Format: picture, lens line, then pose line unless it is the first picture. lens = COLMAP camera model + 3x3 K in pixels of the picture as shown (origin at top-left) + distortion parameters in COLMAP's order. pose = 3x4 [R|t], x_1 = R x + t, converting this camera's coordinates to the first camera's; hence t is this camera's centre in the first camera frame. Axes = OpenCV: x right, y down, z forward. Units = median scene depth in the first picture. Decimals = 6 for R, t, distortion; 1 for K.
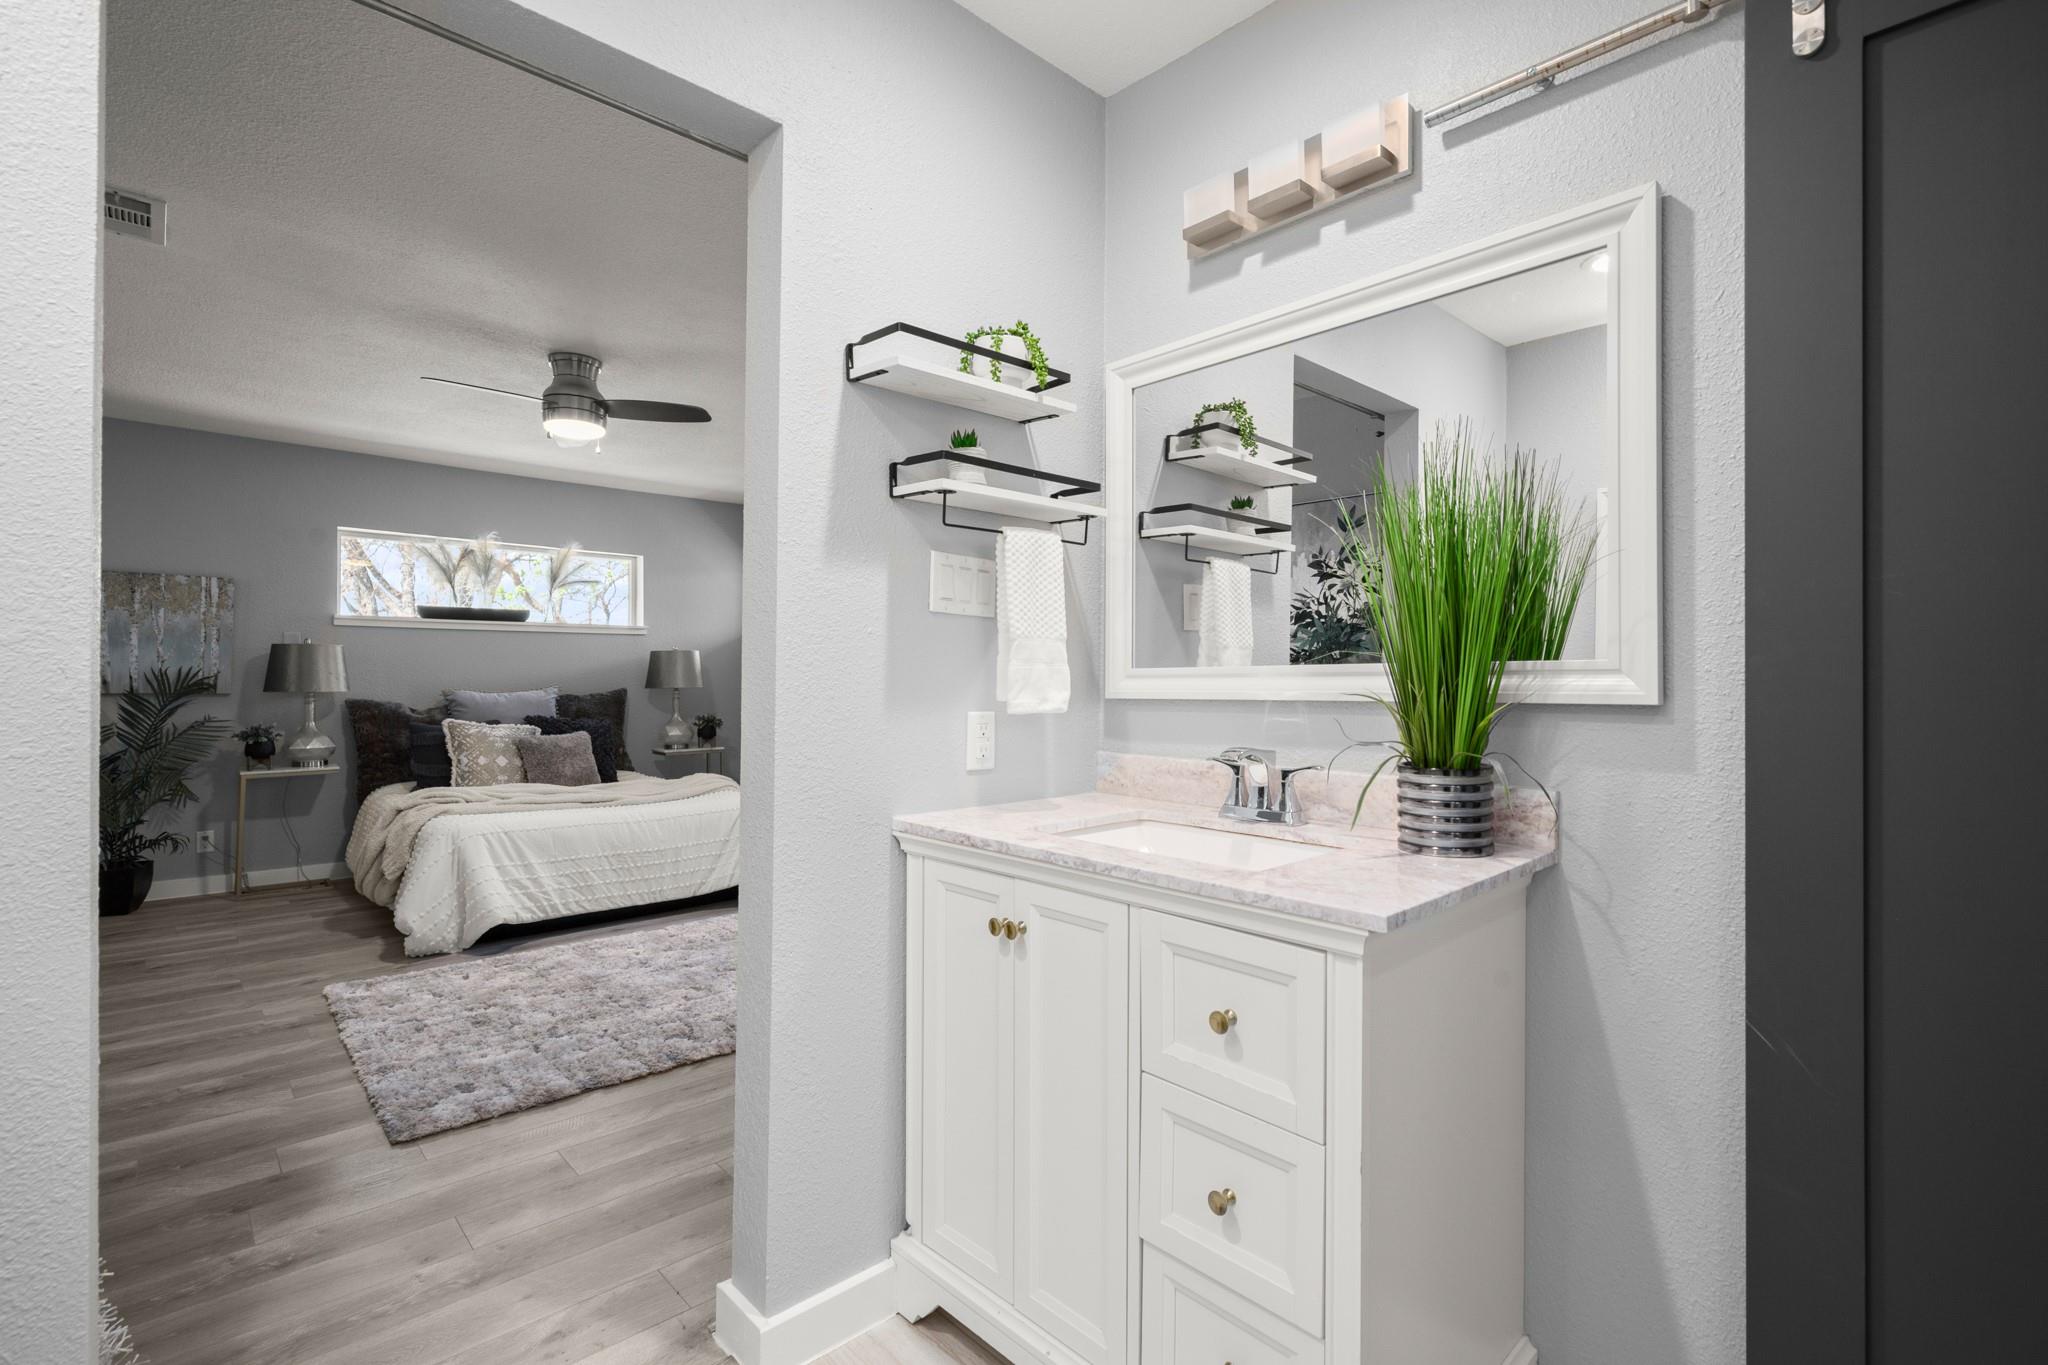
lens RADIAL K [[946.3, 0, 1027.6], [0, 946.3, 669.9], [0, 0, 1]] dist [0.002111, -0.000333]
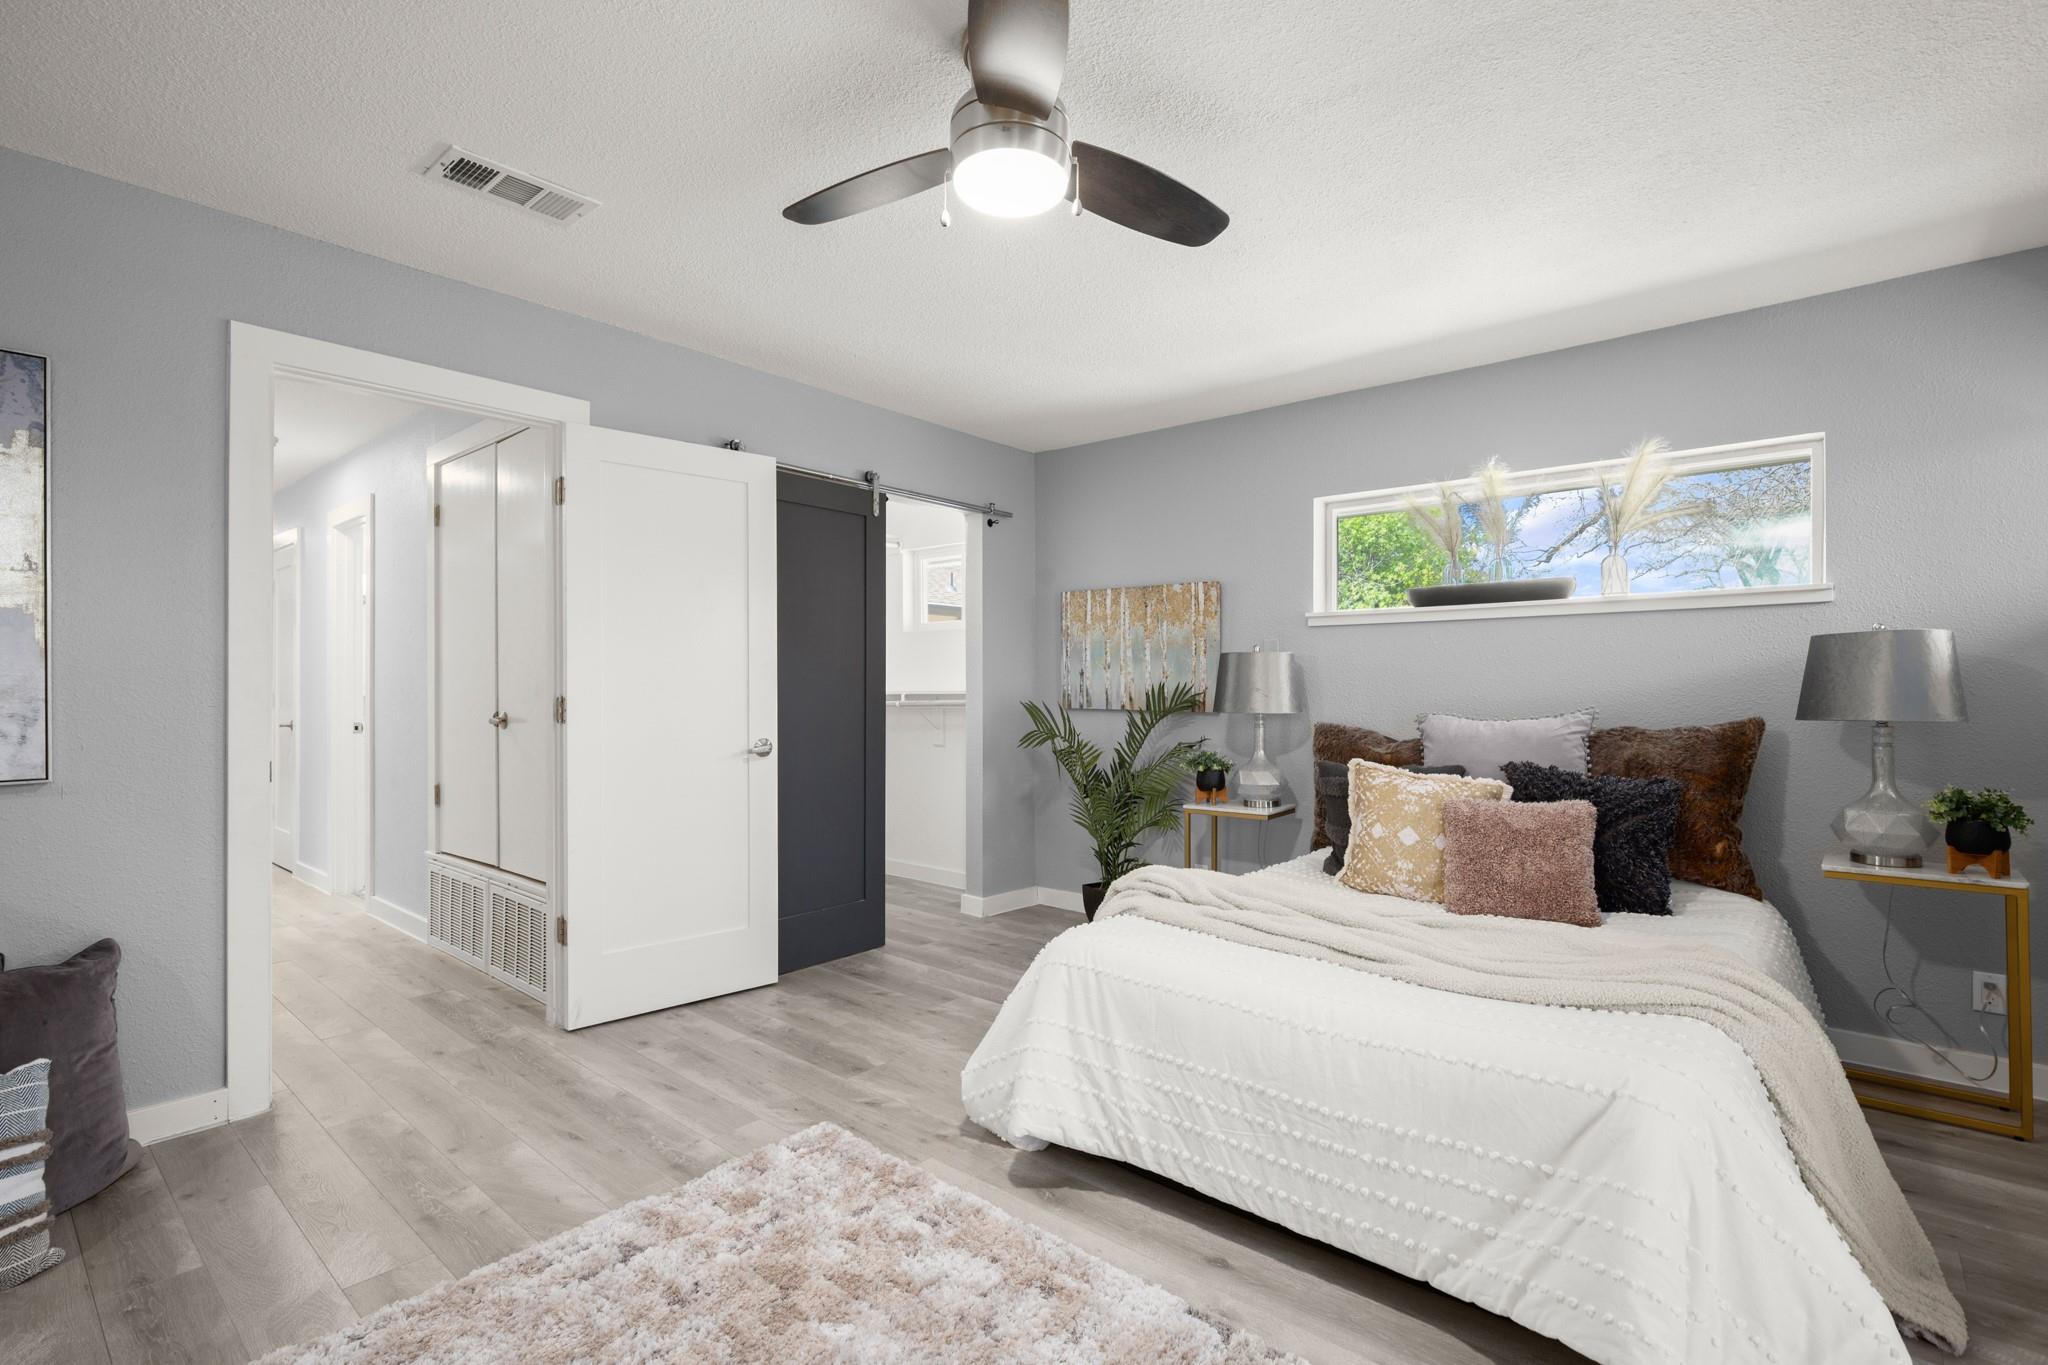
lens RADIAL K [[946.3, 0, 1017.2], [0, 946.3, 669.4], [0, 0, 1]] dist [0.002111, -0.000333]
pose [[0.120326, -0.024968, -0.992420, 0.002912], [0.007295, 0.999679, -0.024266, 0.004820], [0.992708, -0.004320, 0.120470, 0.705473]]
